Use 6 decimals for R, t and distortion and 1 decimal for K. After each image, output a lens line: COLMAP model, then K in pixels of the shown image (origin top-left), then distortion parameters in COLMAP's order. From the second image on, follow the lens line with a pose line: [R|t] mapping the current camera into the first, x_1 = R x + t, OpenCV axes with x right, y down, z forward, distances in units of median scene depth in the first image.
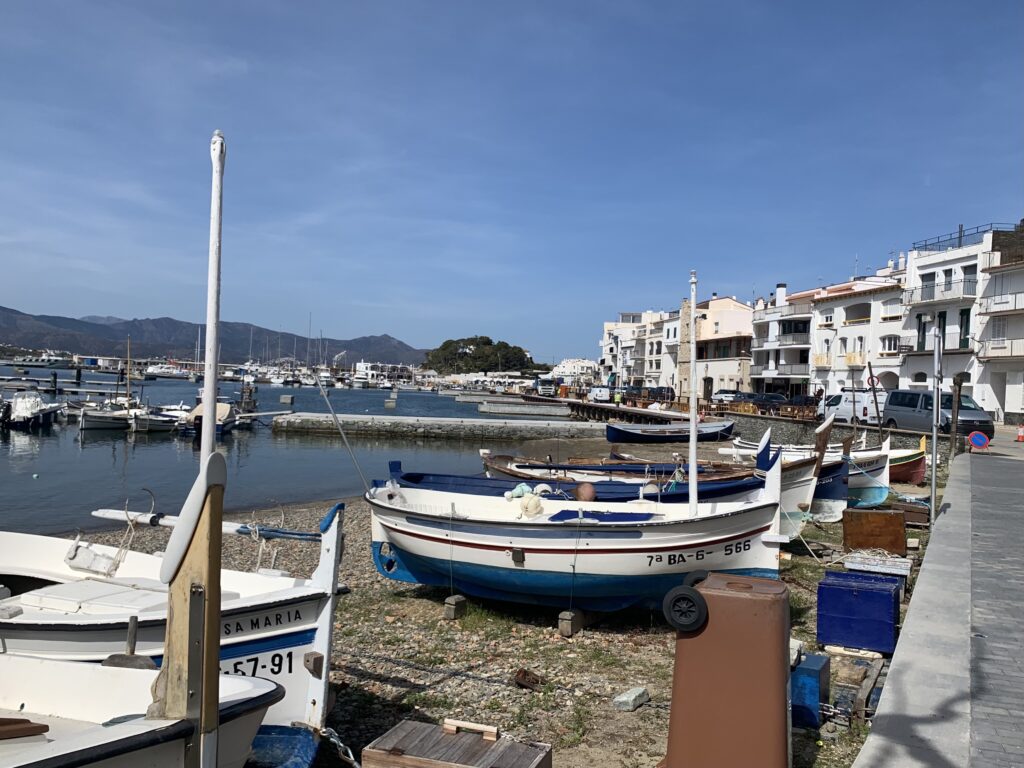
lens RADIAL K [[770.4, 0, 512.0], [0, 770.4, 384.0], [0, 0, 1]] dist [0.094055, -0.001687]
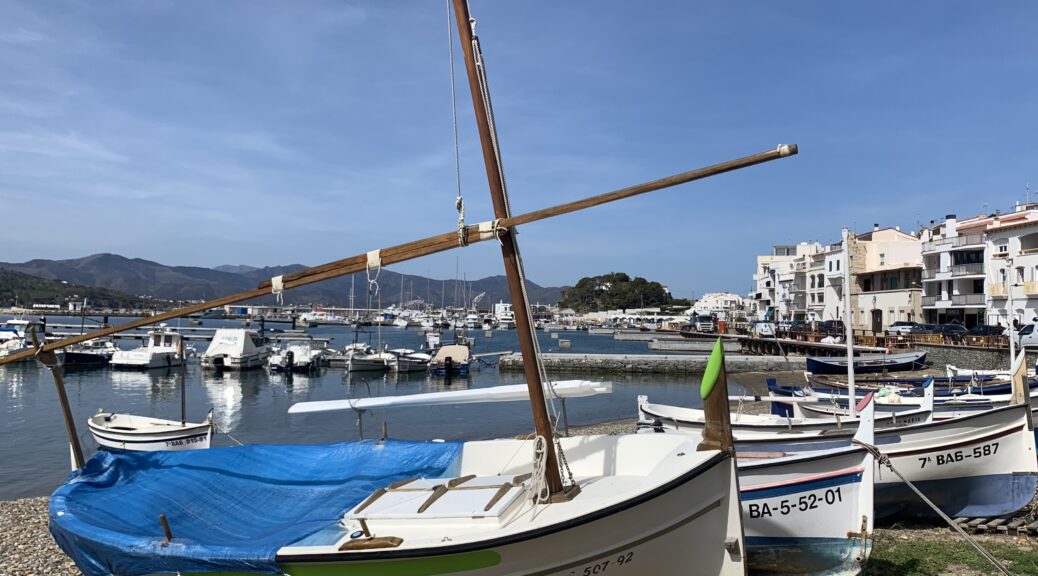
lens RADIAL K [[874.1, 0, 519.0], [0, 874.1, 288.0], [0, 0, 1]] dist [0.054072, -0.001105]
pose [[0.996170, -0.031005, -0.081757, -0.105079], [0.027962, 0.998882, -0.038106, -0.005350], [0.082847, 0.035674, 0.995924, -0.159730]]
